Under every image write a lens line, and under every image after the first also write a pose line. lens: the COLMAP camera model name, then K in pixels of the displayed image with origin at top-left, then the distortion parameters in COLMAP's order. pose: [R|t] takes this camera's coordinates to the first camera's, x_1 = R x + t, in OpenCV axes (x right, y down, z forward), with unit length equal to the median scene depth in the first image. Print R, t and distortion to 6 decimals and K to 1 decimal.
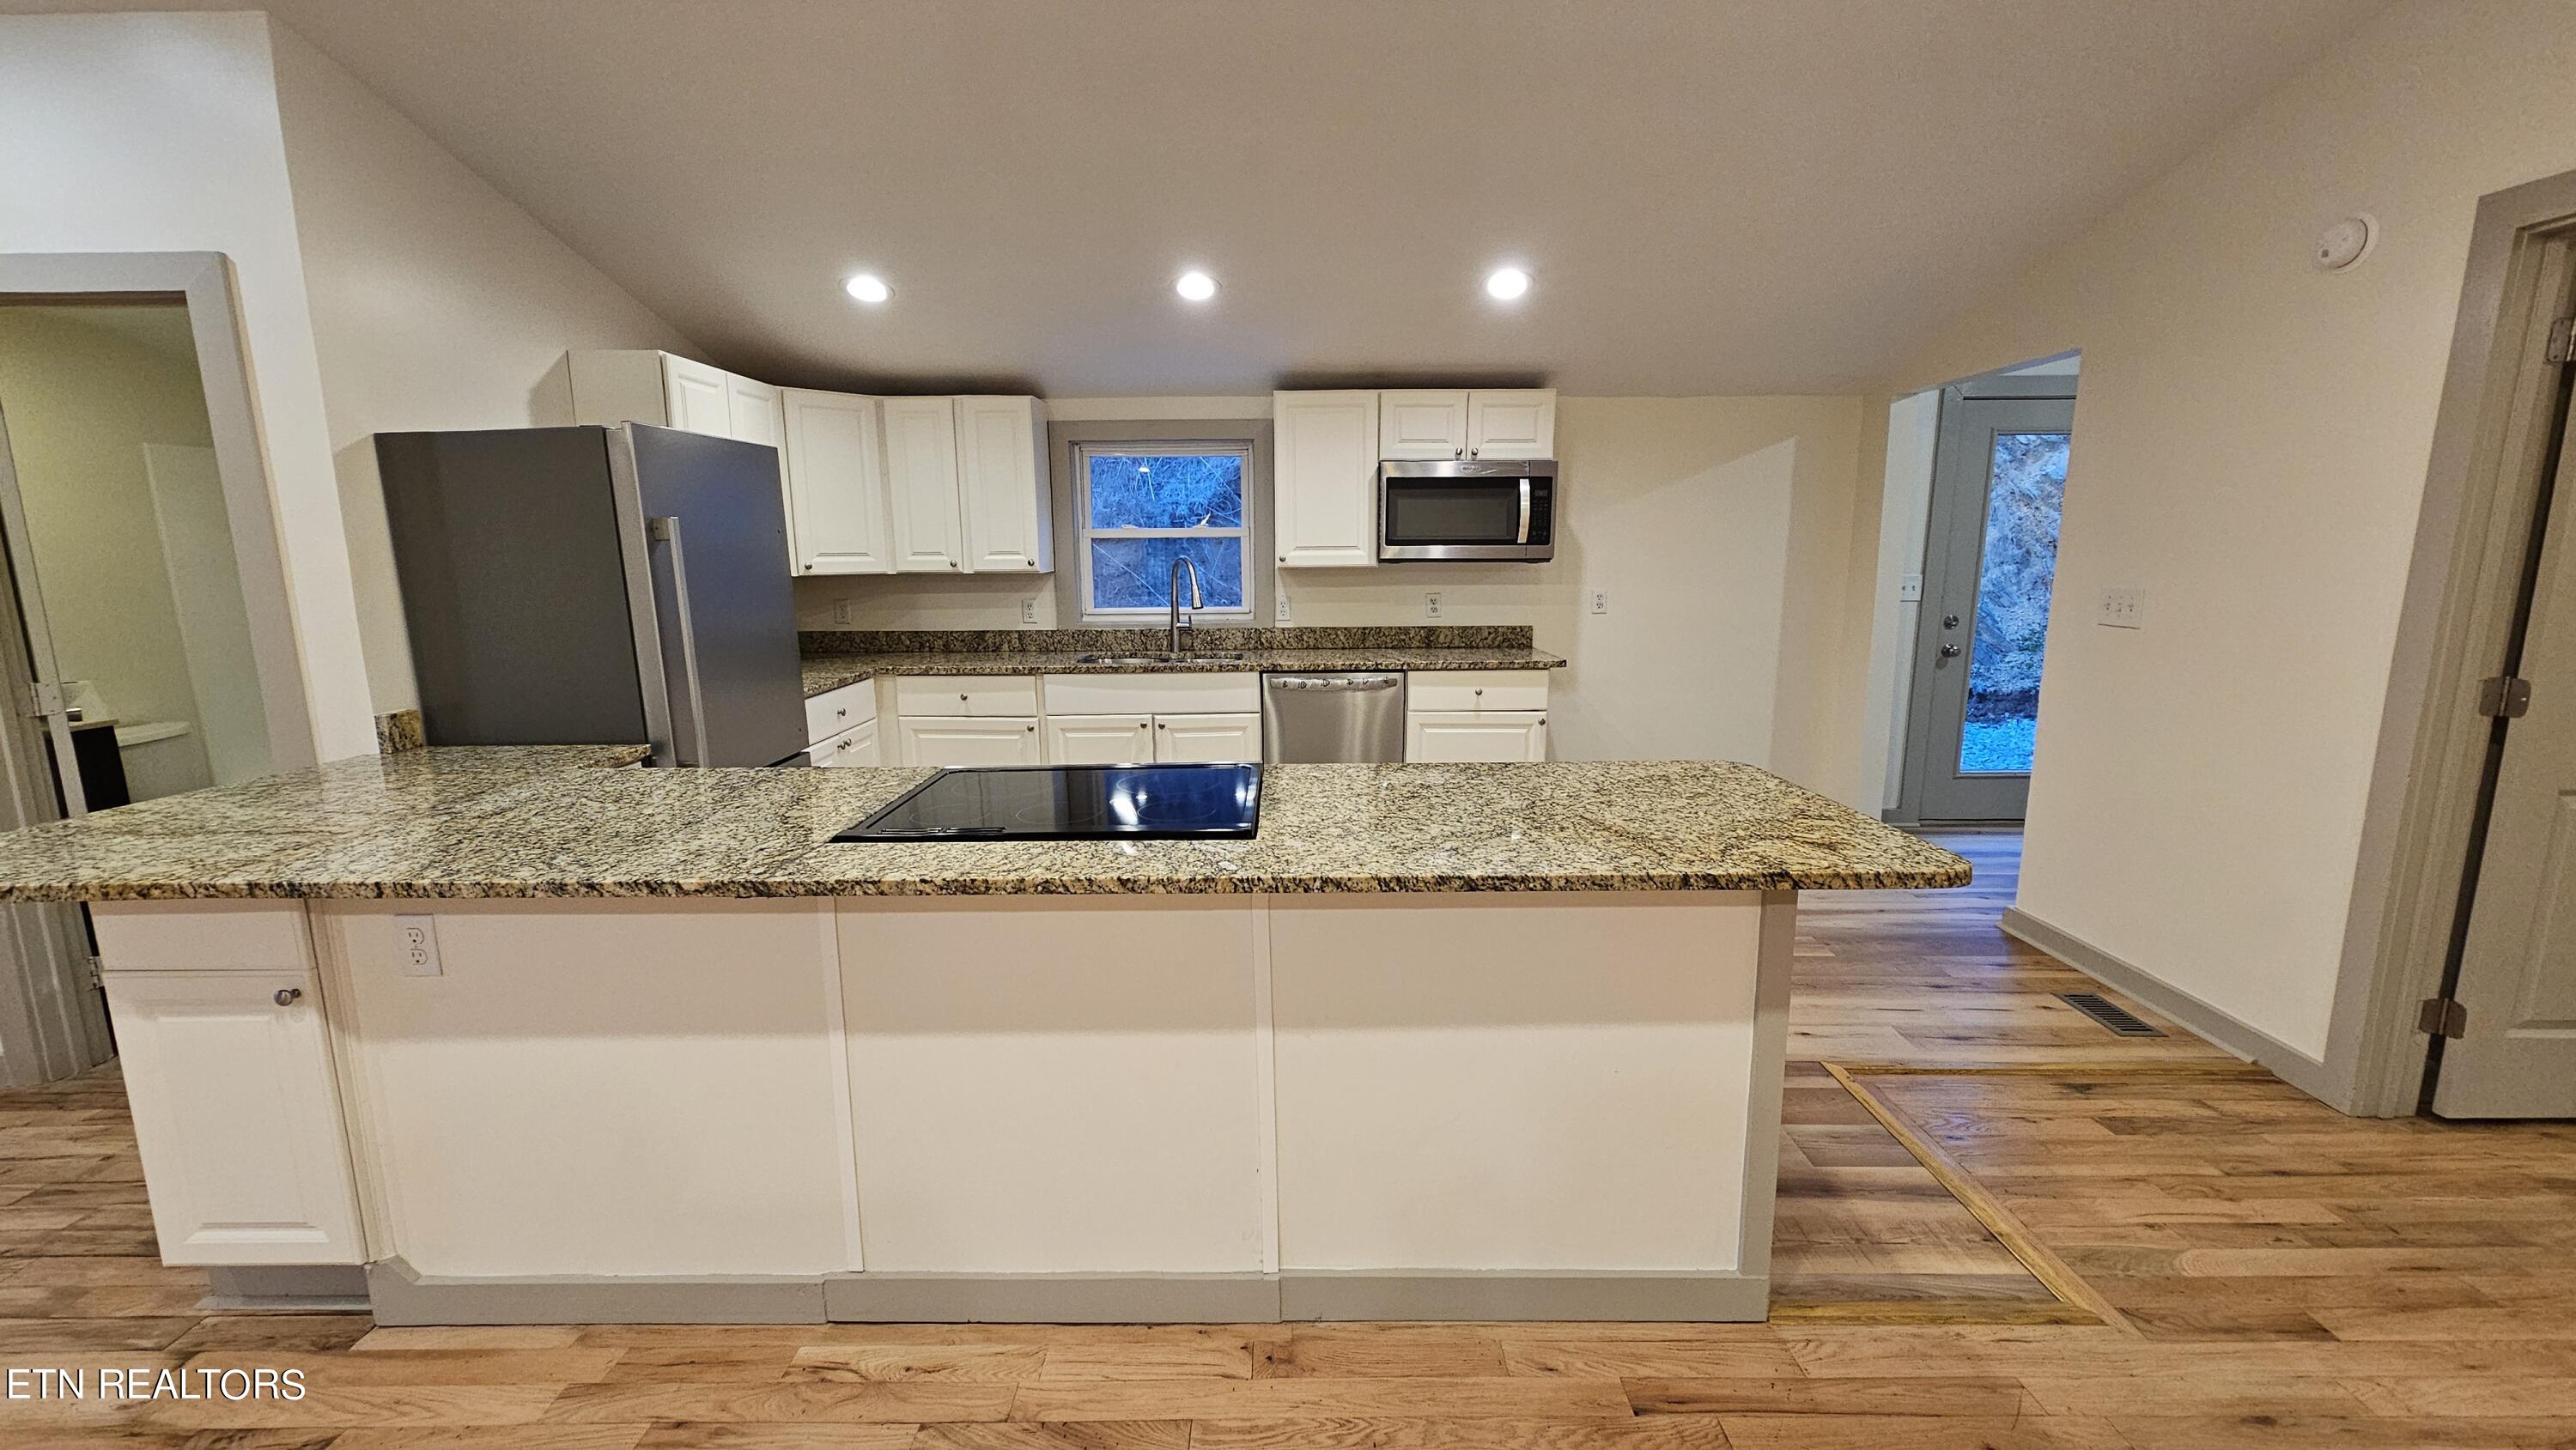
lens RADIAL K [[1047.9, 0, 1282.0], [0, 1047.9, 732.9], [0, 0, 1]] dist [-0.001287, 0.000790]
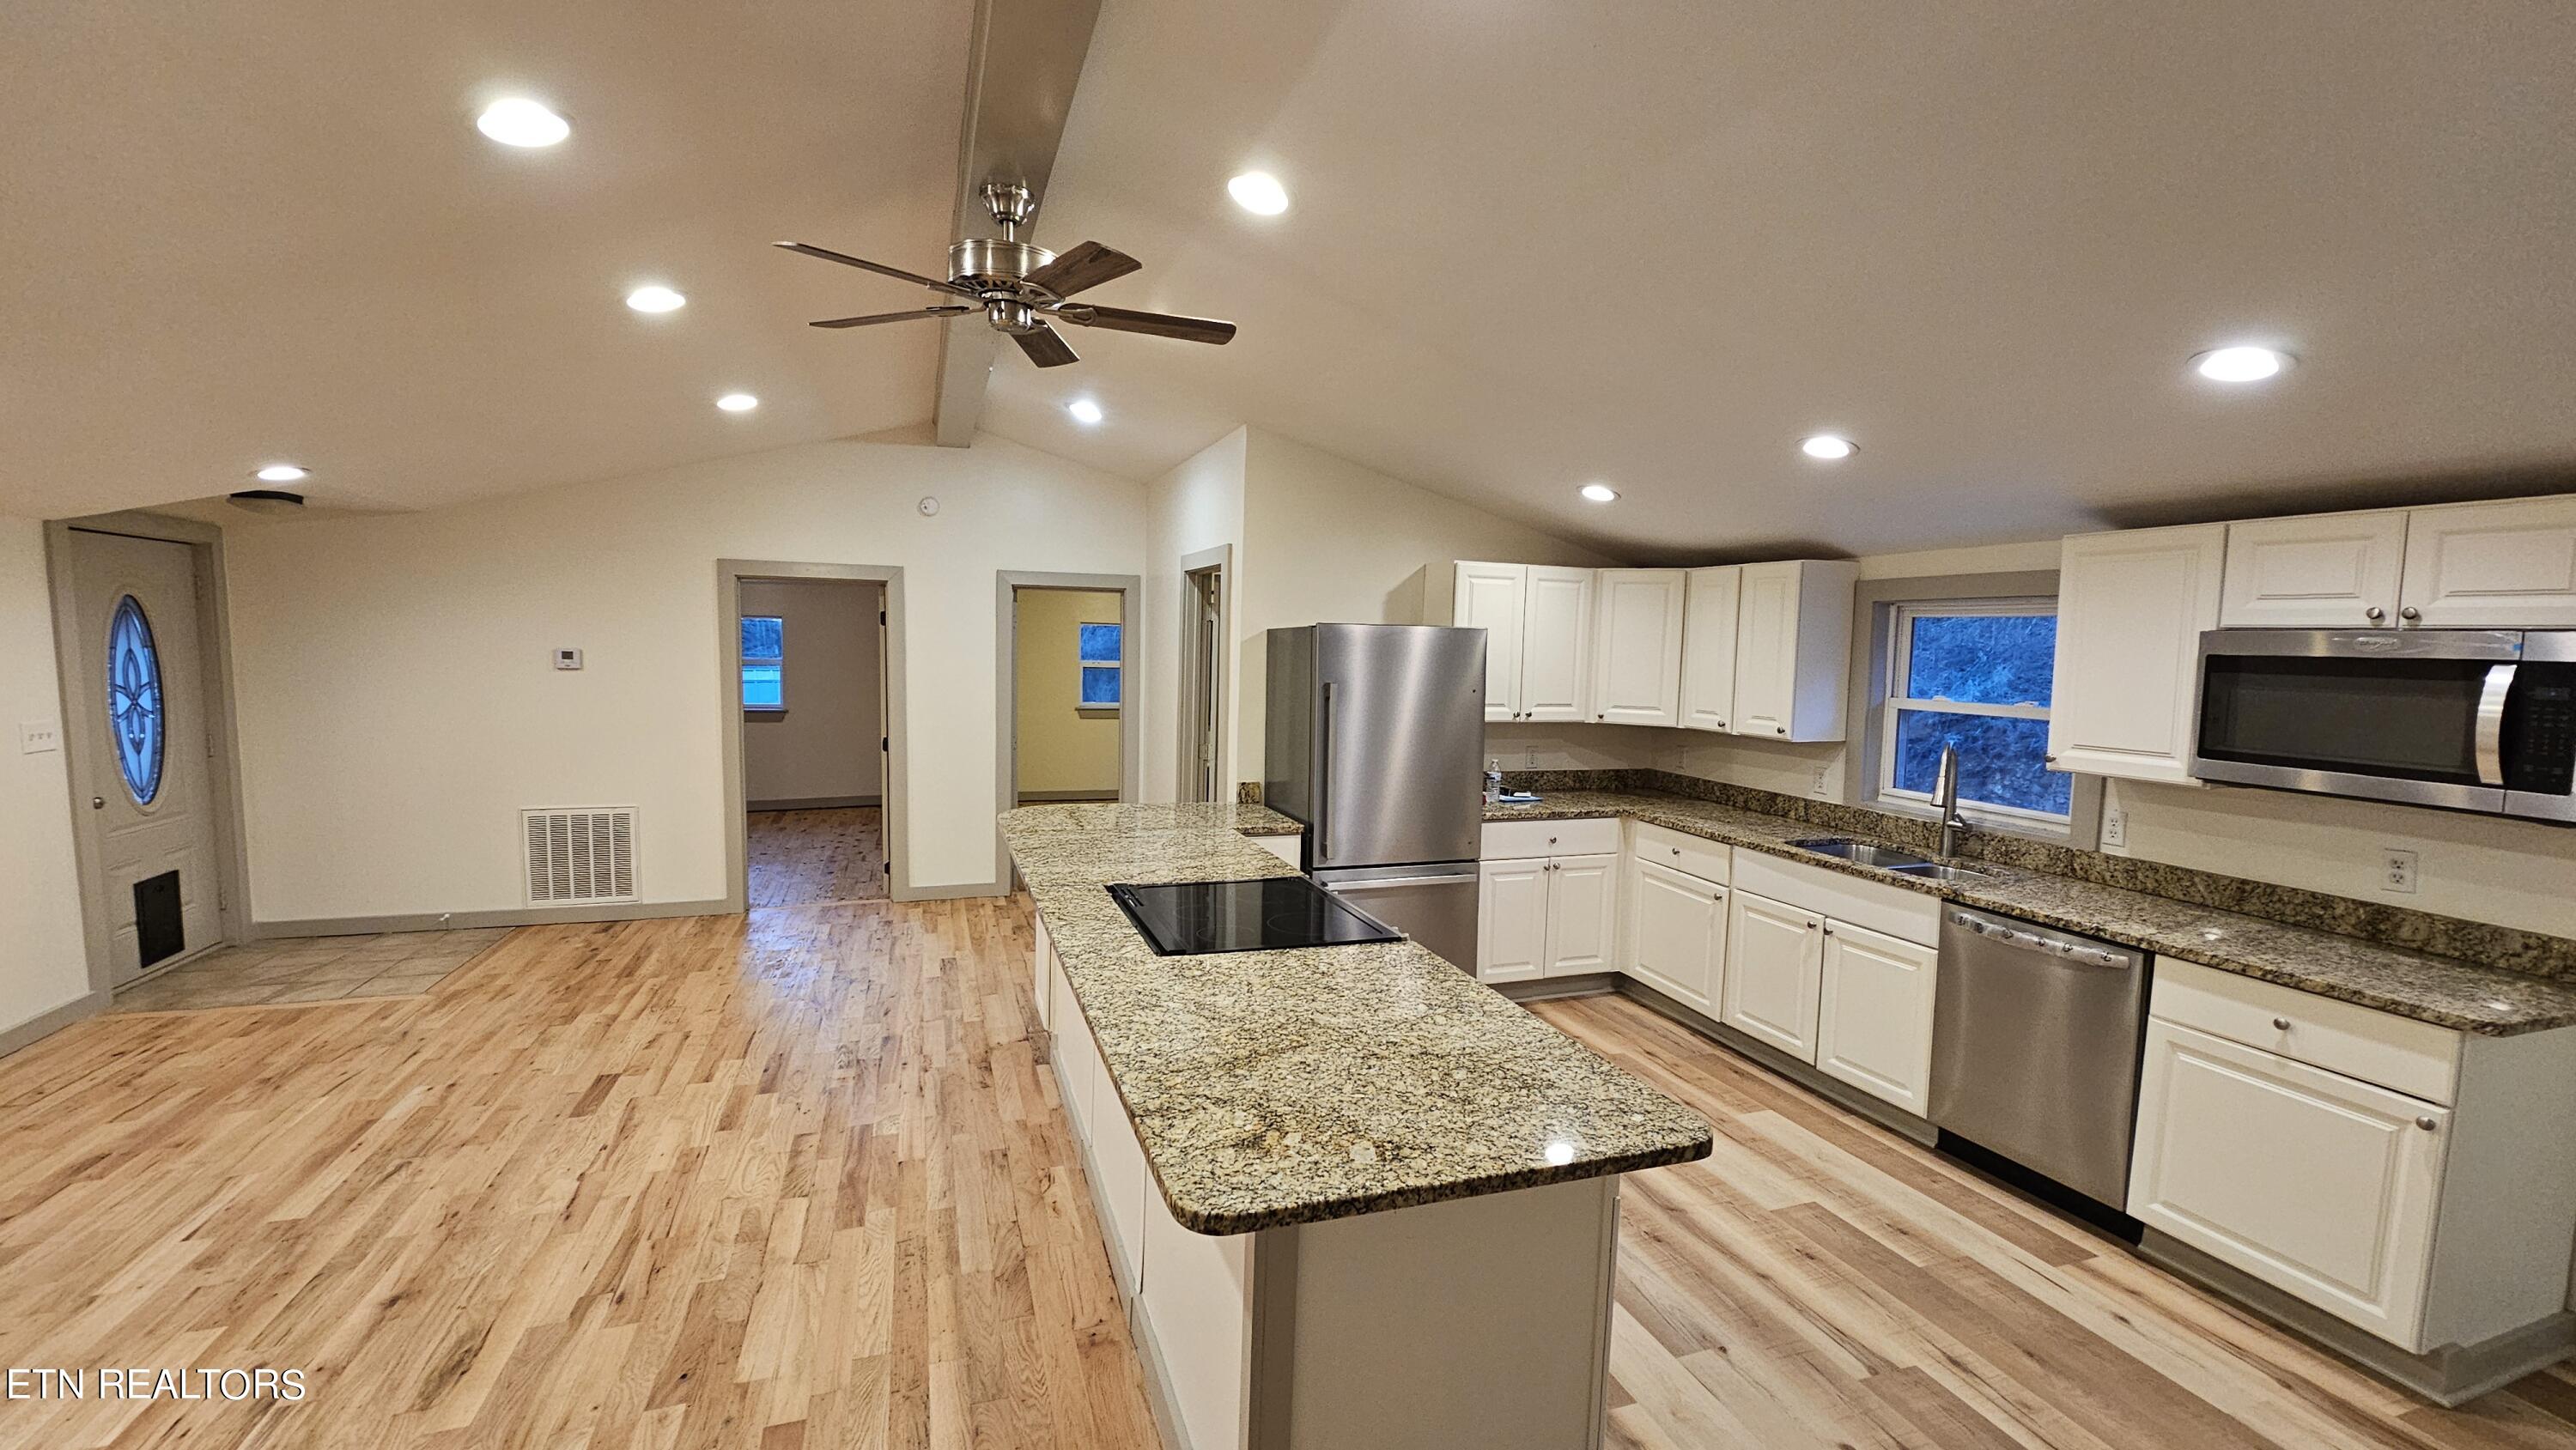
lens RADIAL K [[1047.9, 0, 1282.0], [0, 1047.9, 732.9], [0, 0, 1]] dist [-0.001287, 0.000790]
pose [[0.334704, 0.098513, -0.937160, 0.523403], [-0.196247, 0.980001, 0.032928, -0.106280], [0.921662, 0.172894, 0.347343, 0.257755]]
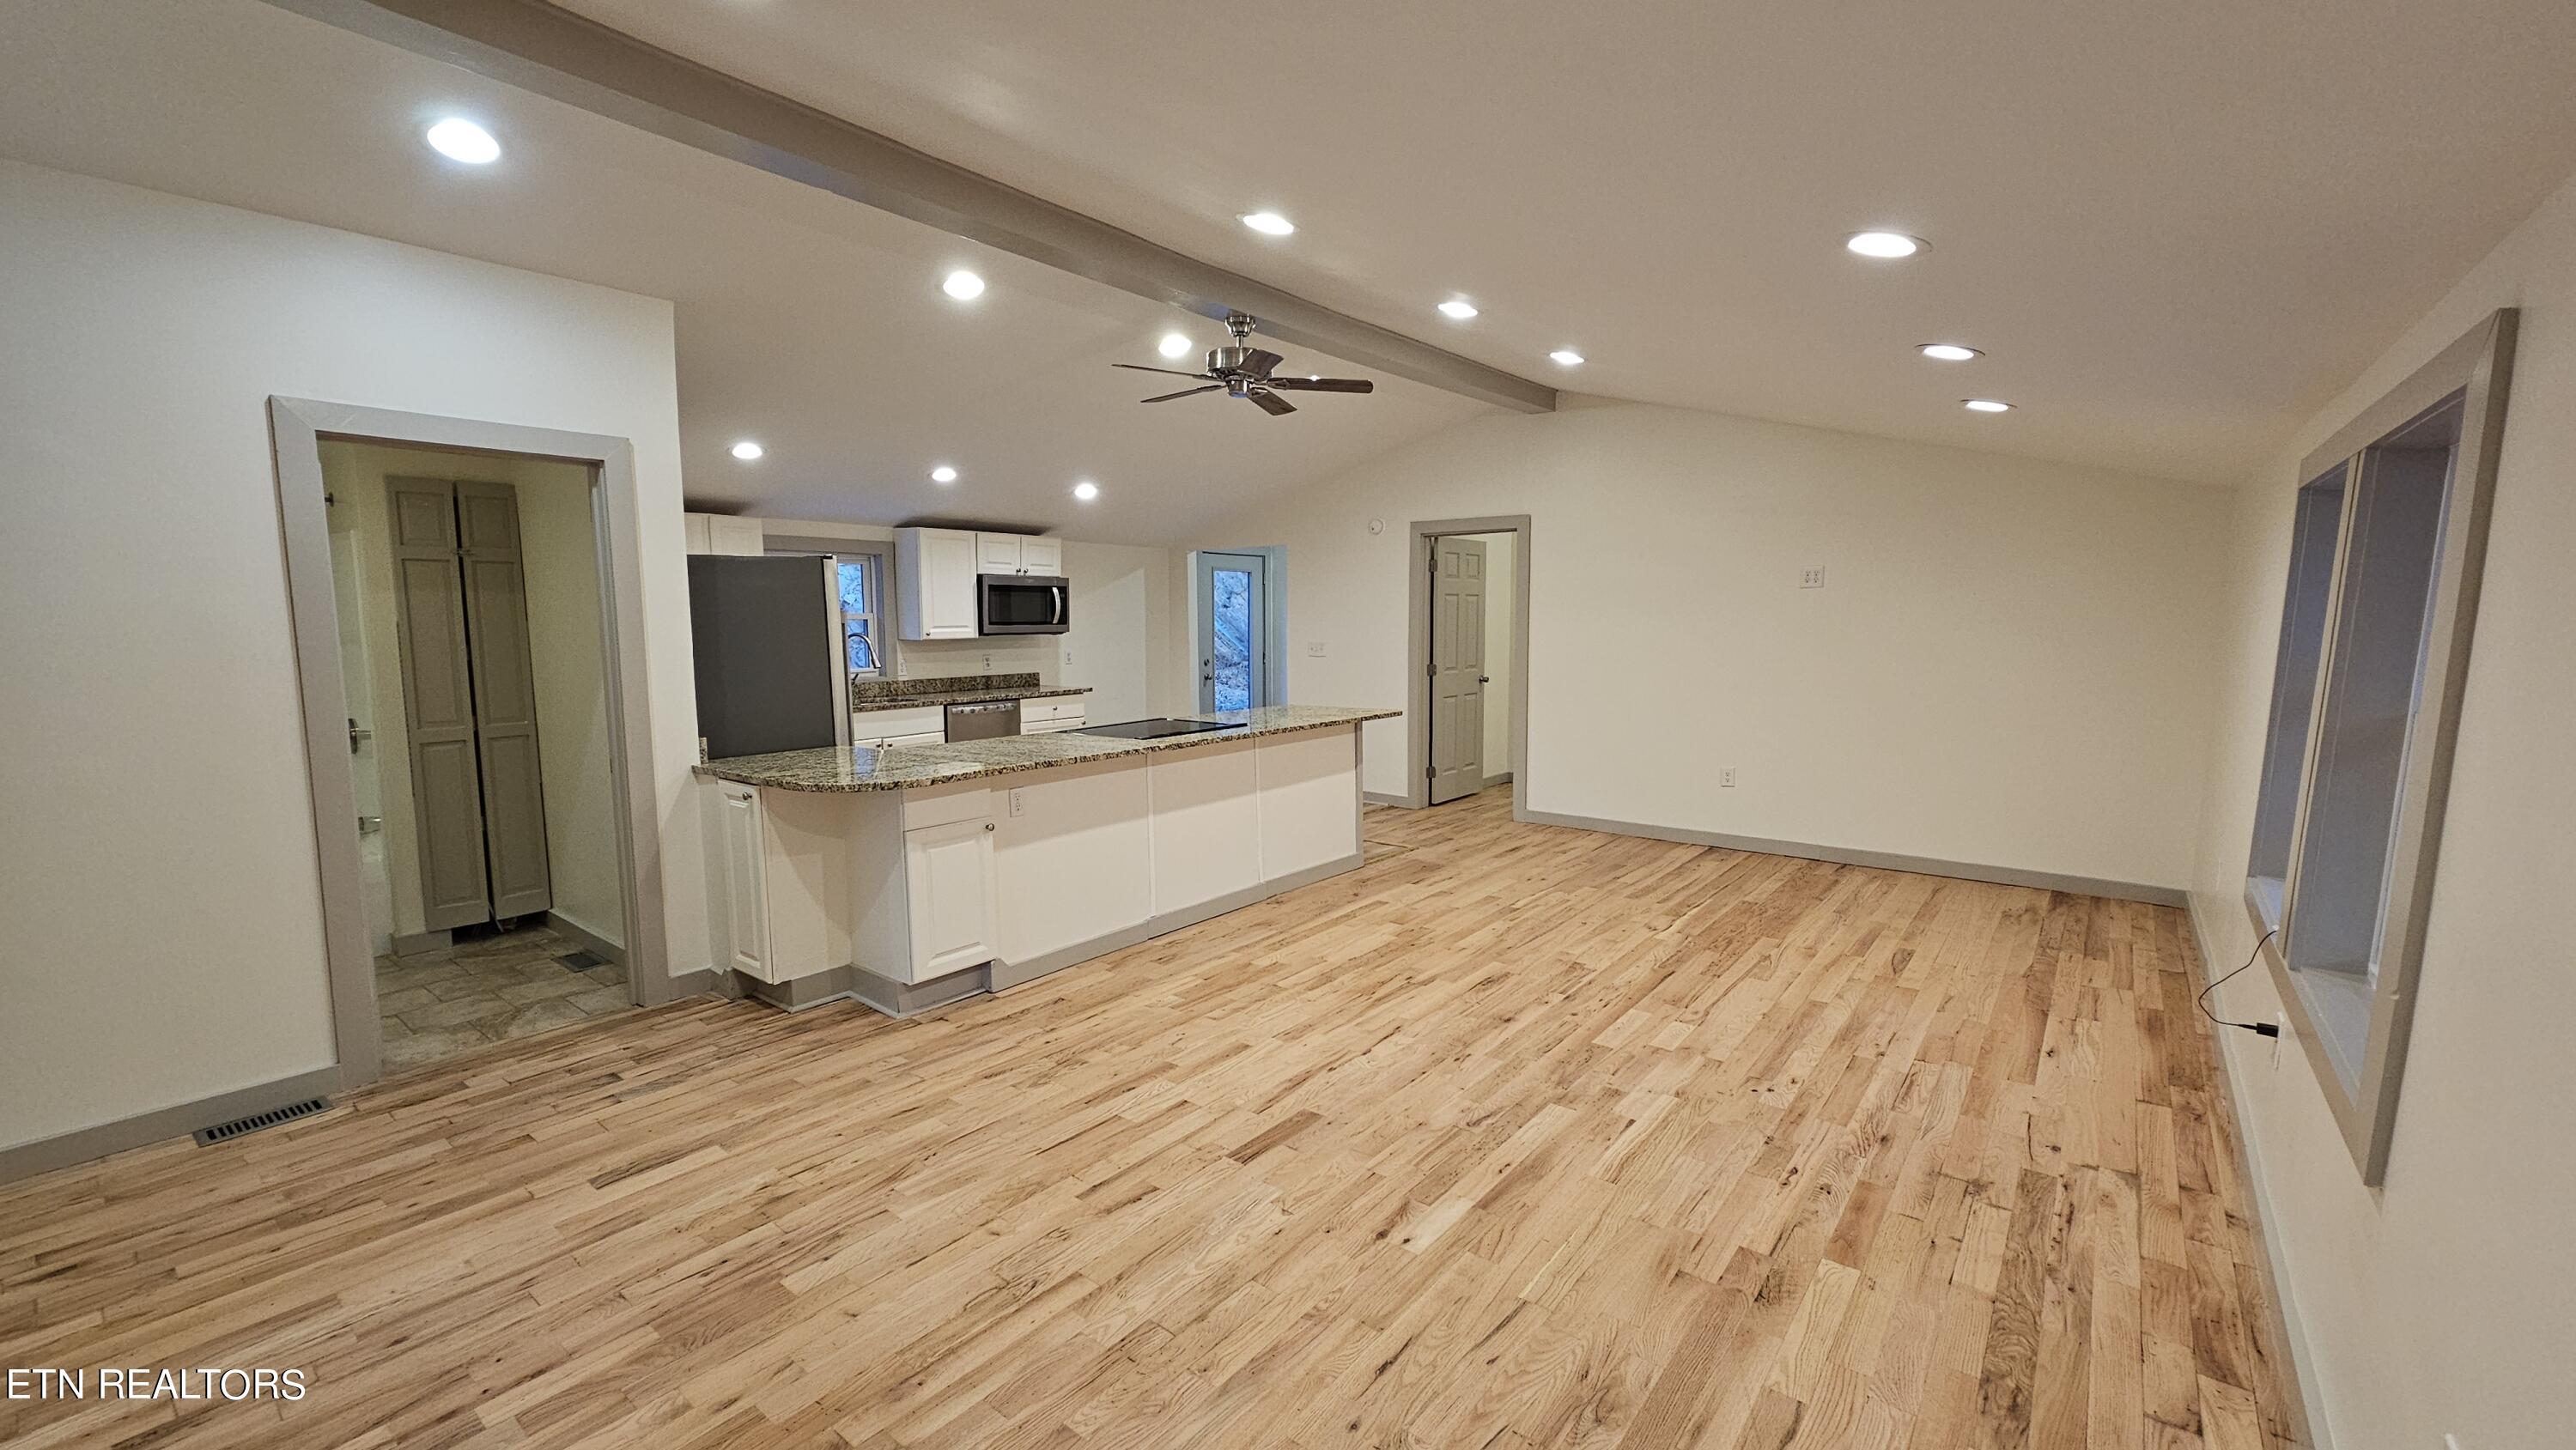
lens RADIAL K [[1047.9, 0, 1282.0], [0, 1047.9, 732.9], [0, 0, 1]] dist [-0.001287, 0.000790]
pose [[0.617717, -0.083397, 0.781966, -0.929249], [0.139468, 0.990216, -0.004566, 0.060474], [-0.773935, 0.111879, 0.623304, -0.362397]]
